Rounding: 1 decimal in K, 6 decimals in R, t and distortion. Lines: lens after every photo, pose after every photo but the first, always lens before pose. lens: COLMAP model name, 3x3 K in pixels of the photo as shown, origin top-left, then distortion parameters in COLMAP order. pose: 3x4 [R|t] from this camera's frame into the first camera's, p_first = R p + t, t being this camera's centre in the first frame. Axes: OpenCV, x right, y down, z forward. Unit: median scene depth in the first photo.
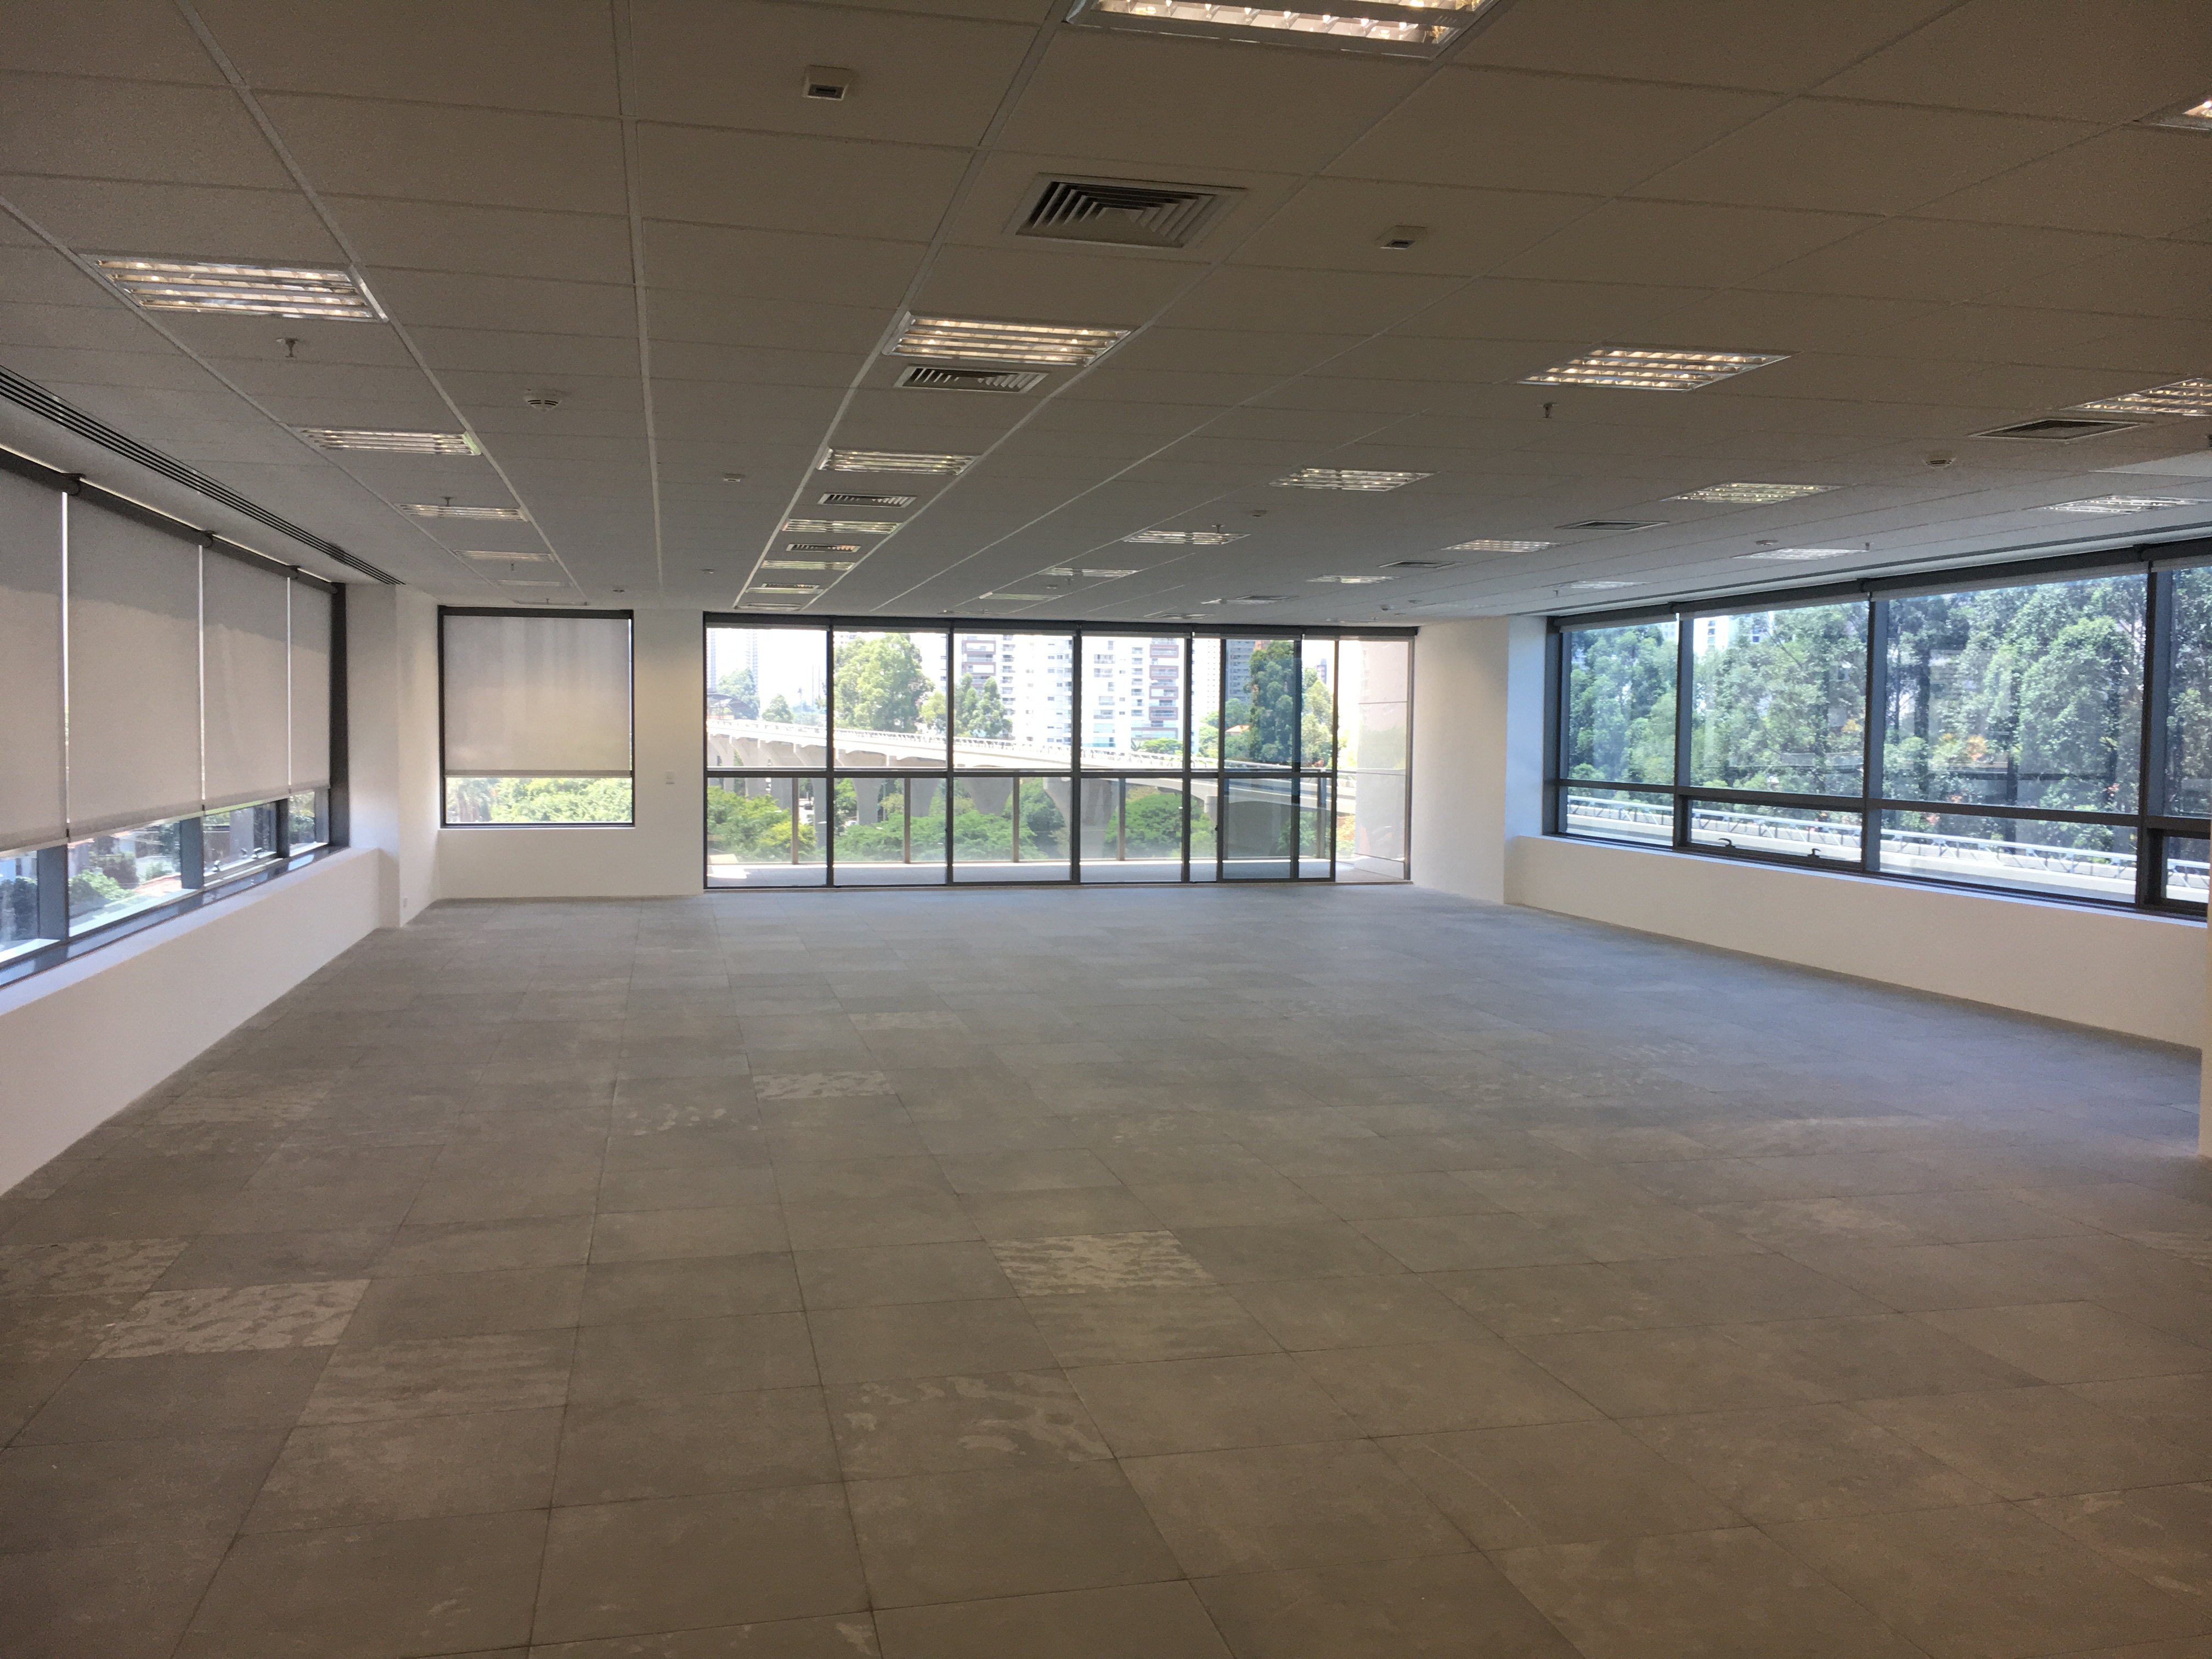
lens RADIAL K [[1836.0, 0, 1109.1], [0, 1836.0, 821.8], [0, 0, 1]] dist [0.046701, -0.094441]
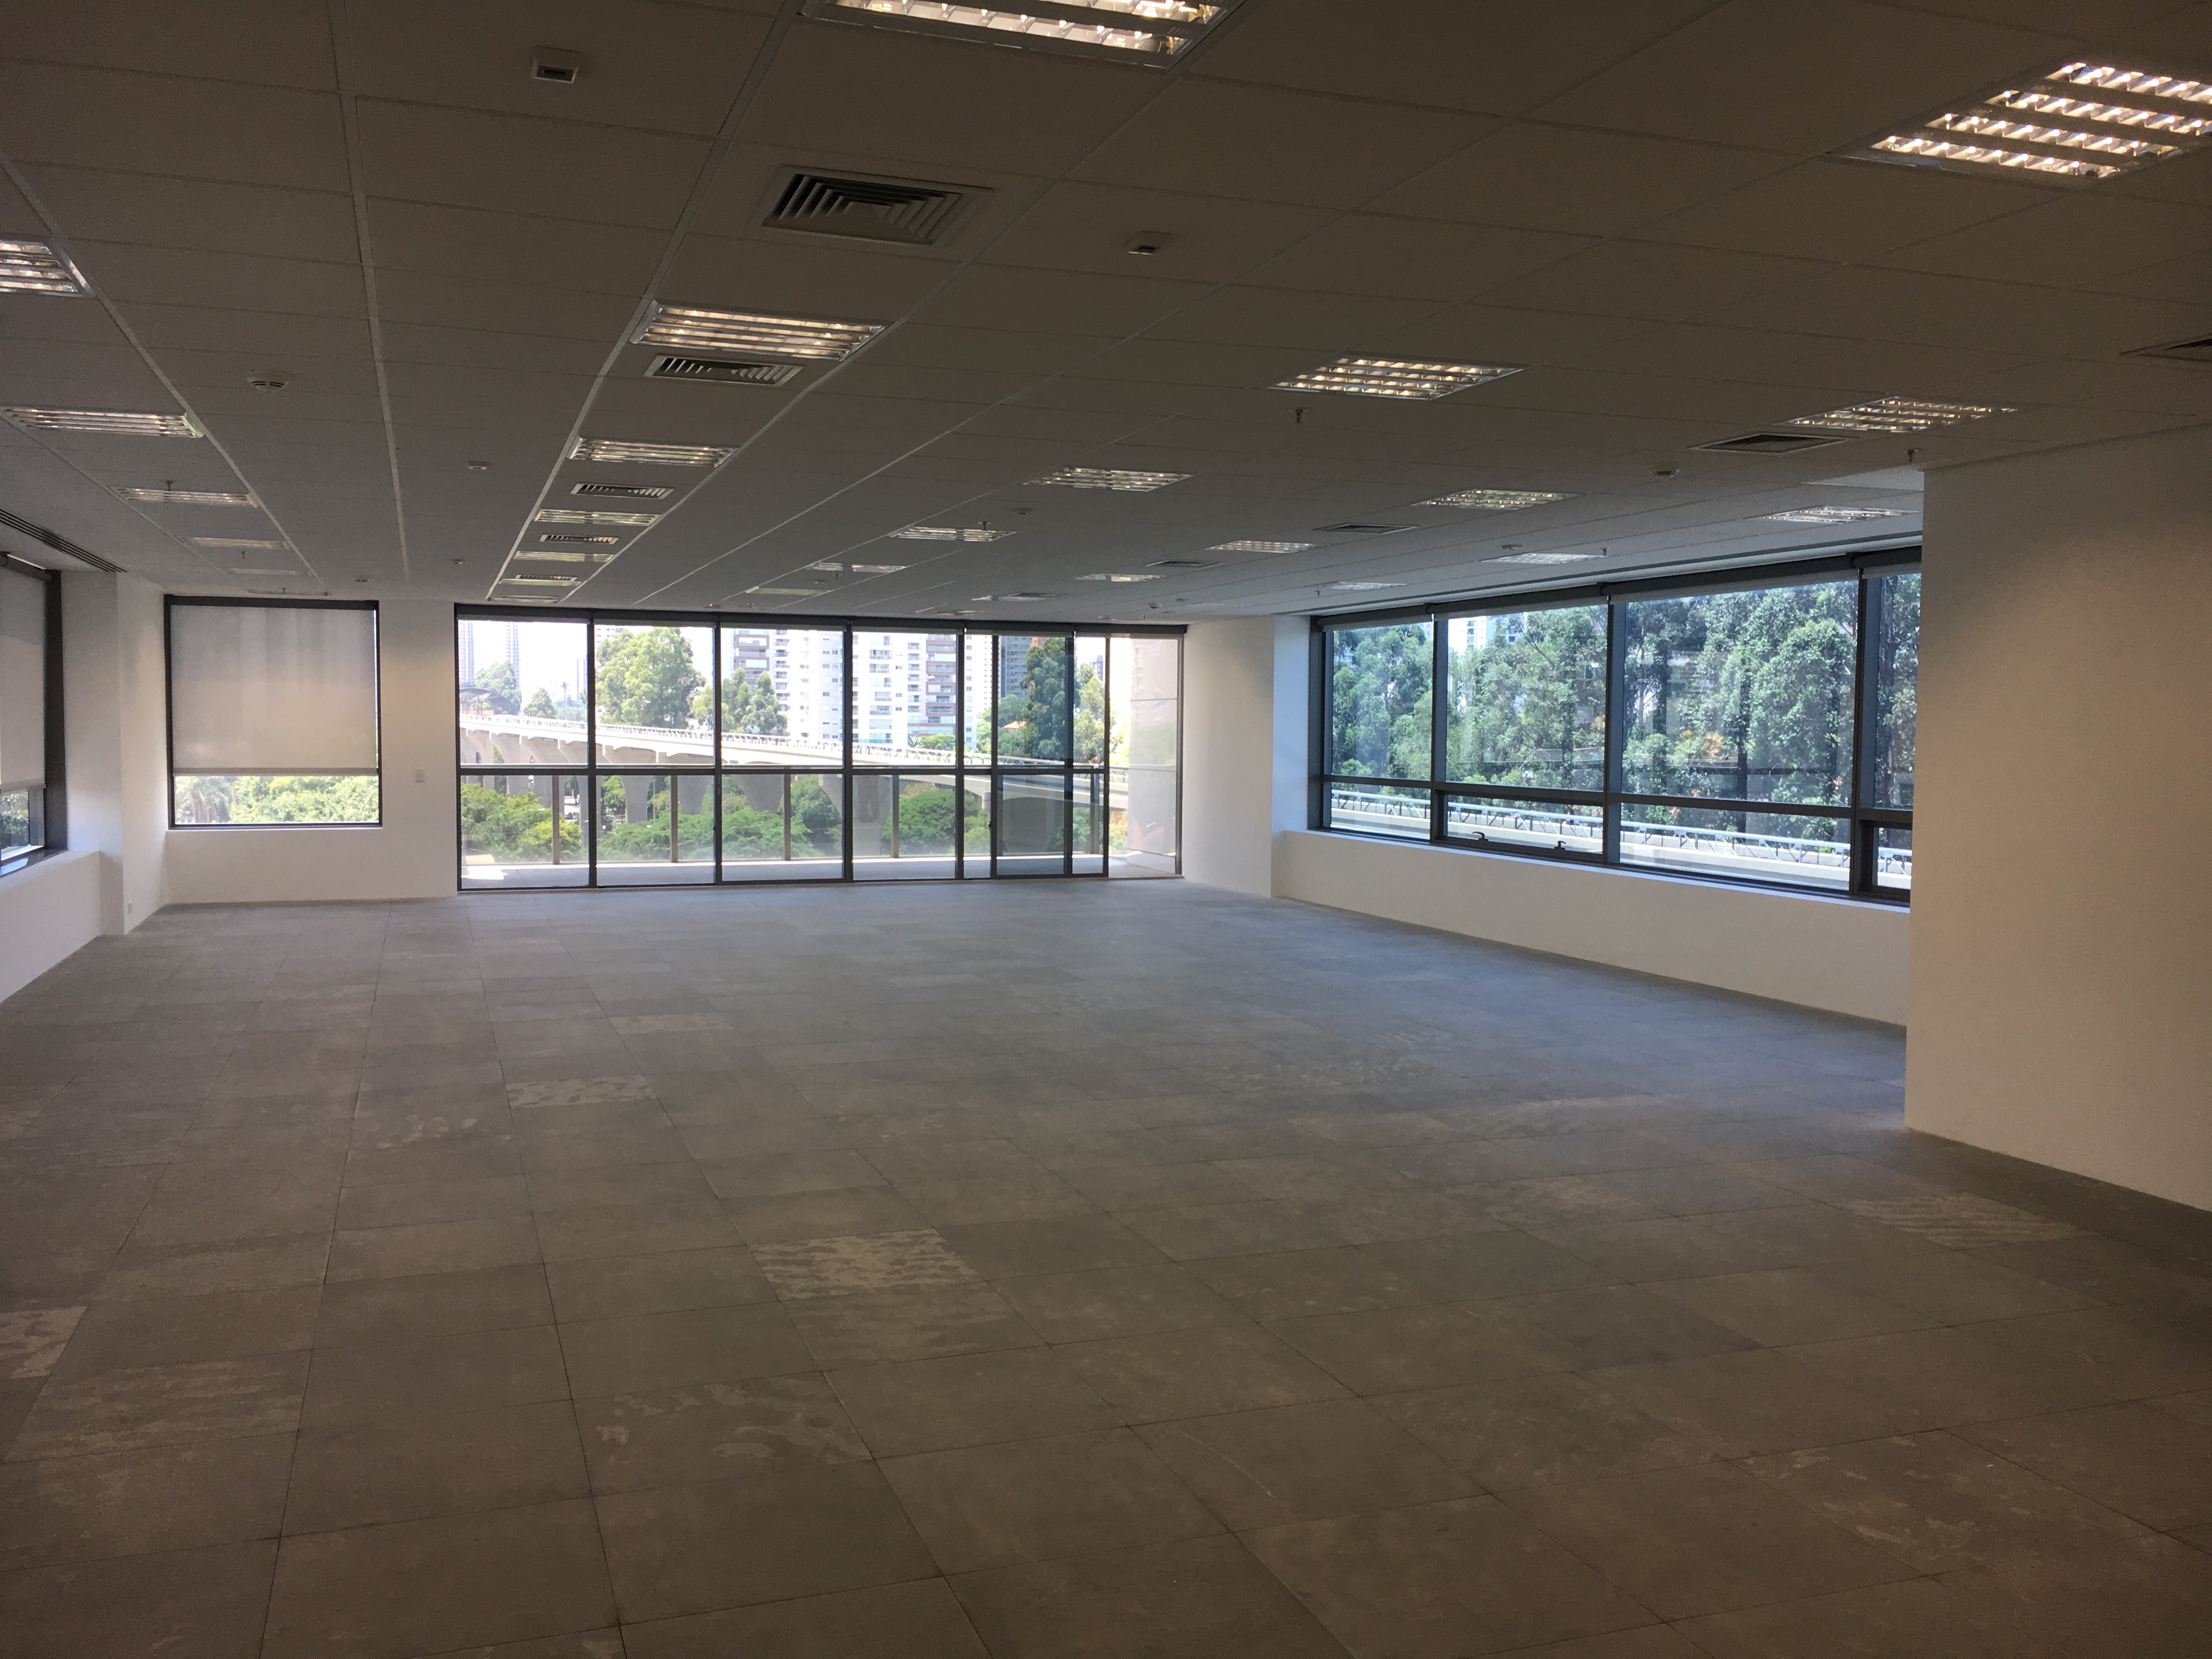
lens RADIAL K [[1836.0, 0, 1111.5], [0, 1836.0, 824.1], [0, 0, 1]] dist [0.046701, -0.094441]
pose [[0.992589, -0.005832, 0.121381, 0.004147], [0.005423, 0.999978, 0.003701, -0.000290], [-0.121400, -0.003015, 0.992599, -0.001327]]
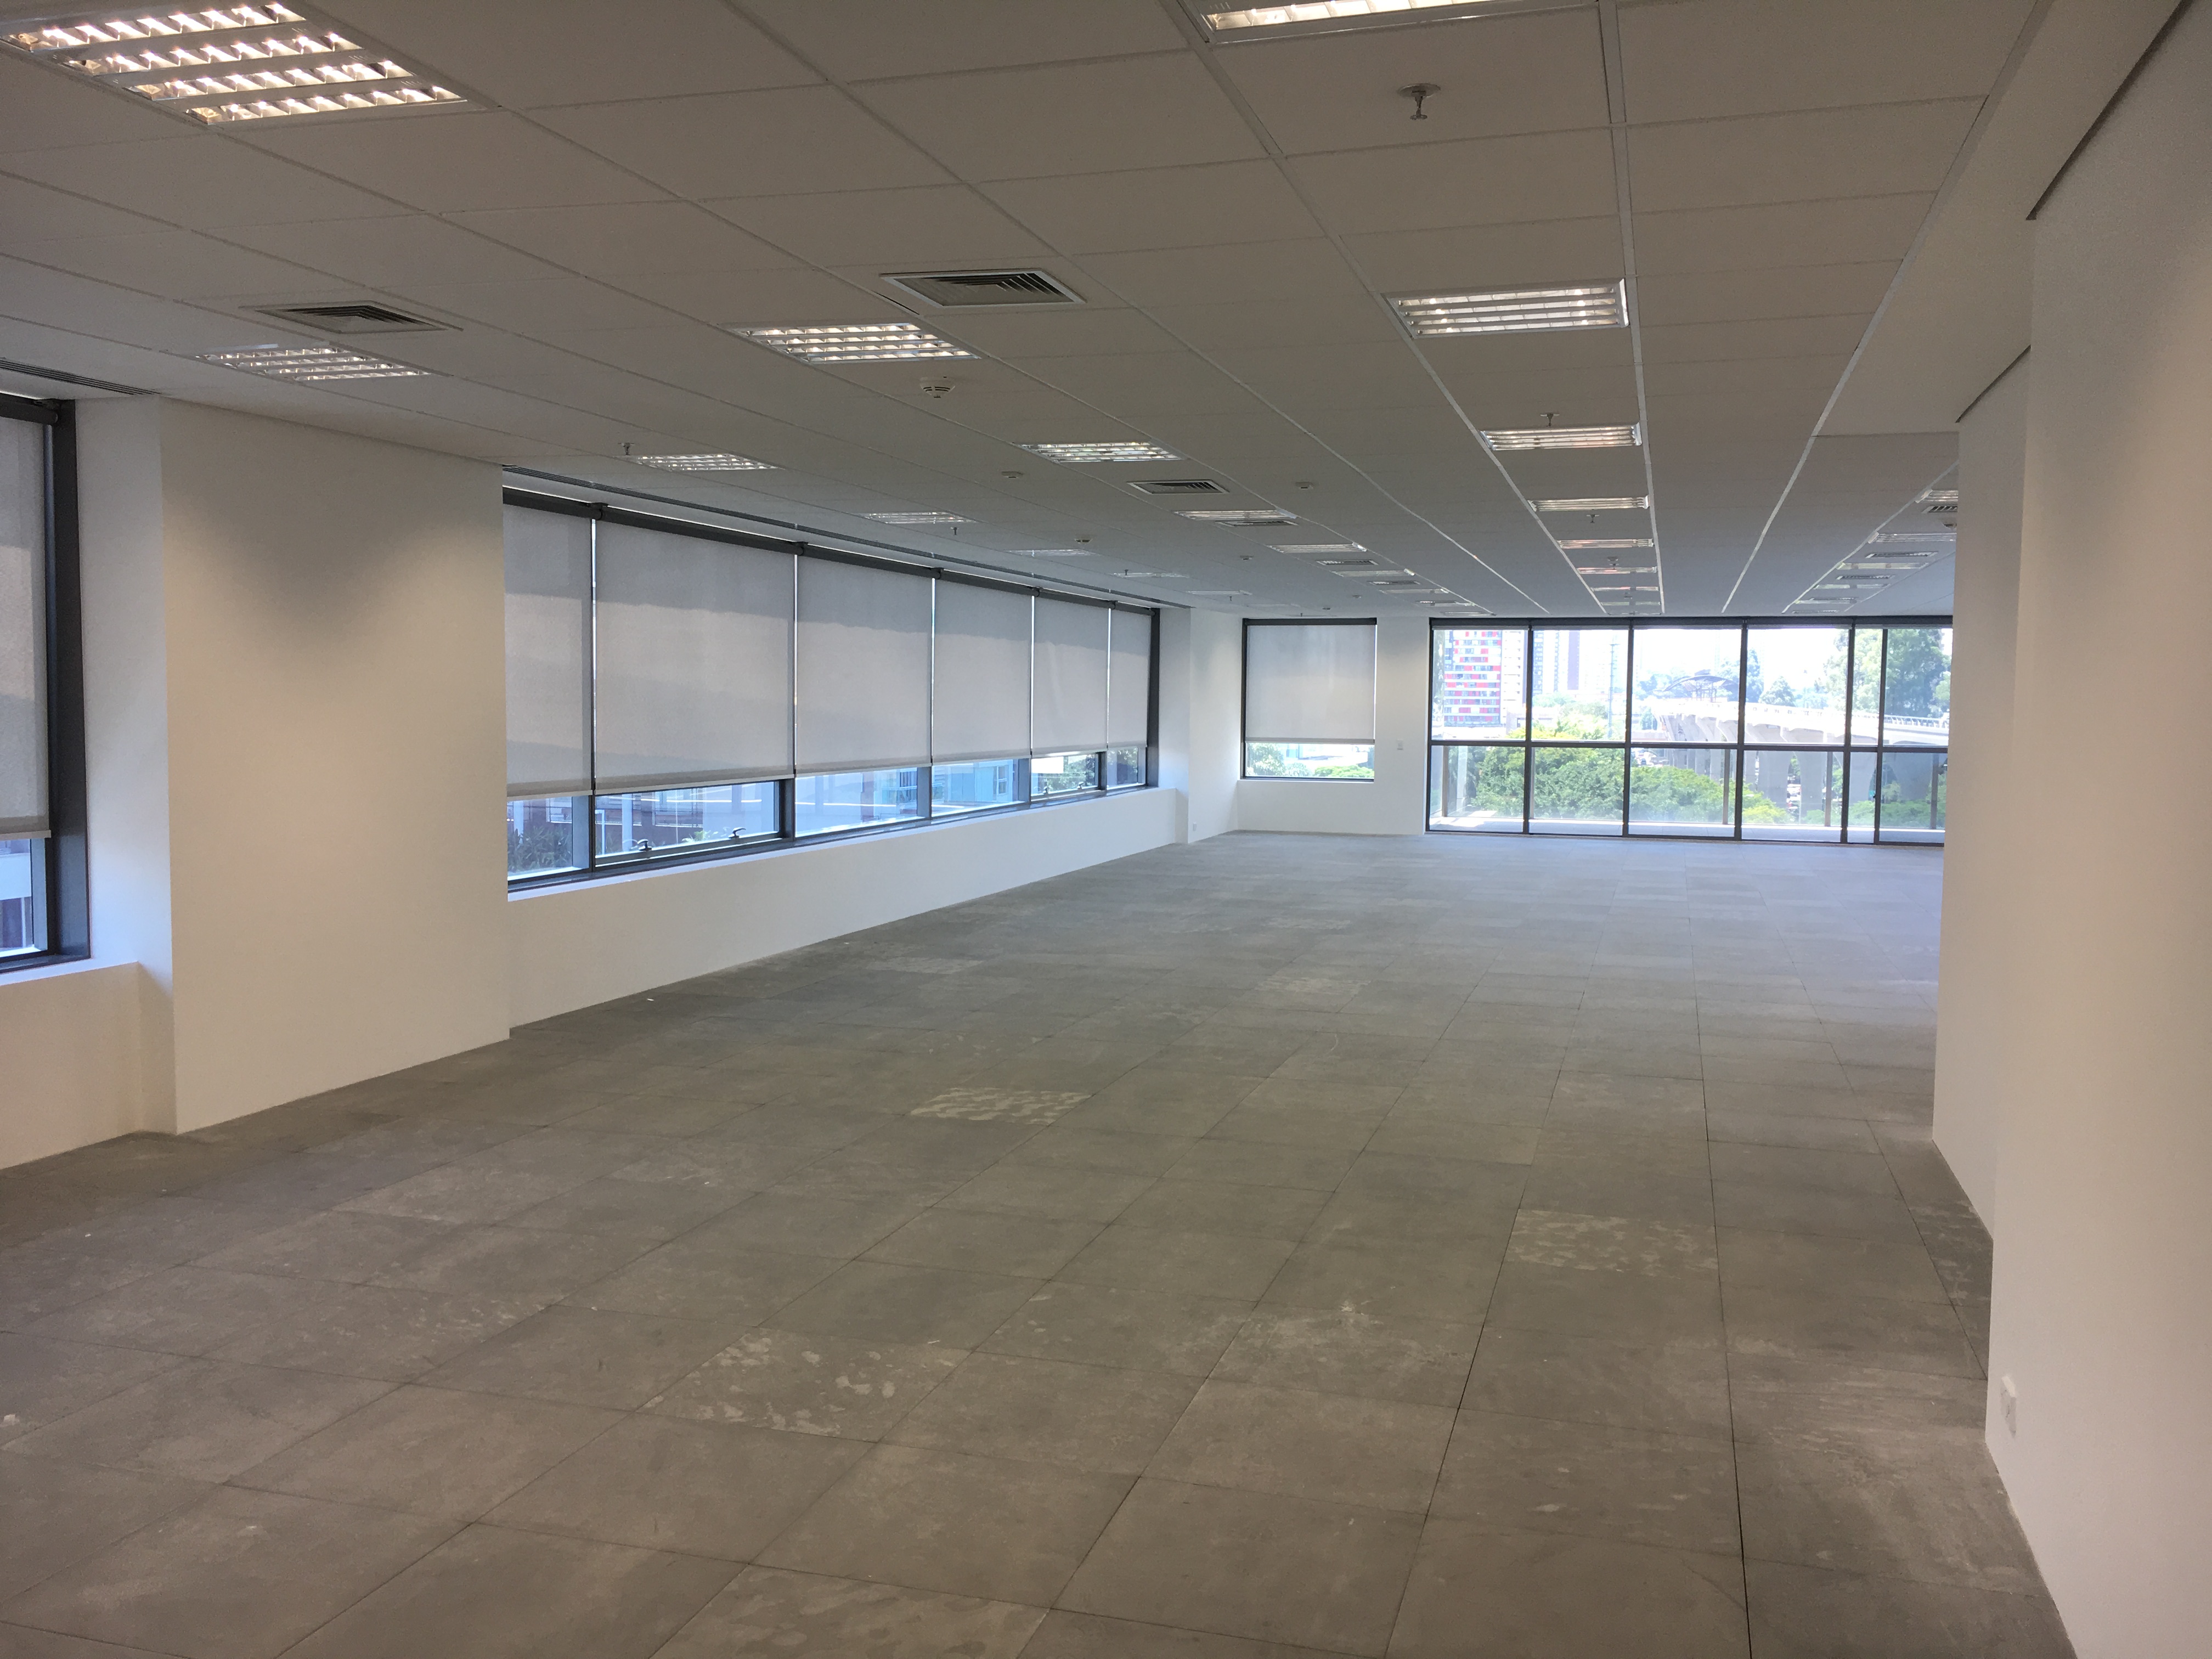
lens RADIAL K [[1836.0, 0, 1109.1], [0, 1836.0, 831.4], [0, 0, 1]] dist [0.046701, -0.094441]
pose [[0.862681, 0.036490, -0.504431, 0.323280], [-0.029180, 0.999323, 0.022387, 0.018842], [0.504907, -0.004594, 0.863162, -0.312473]]
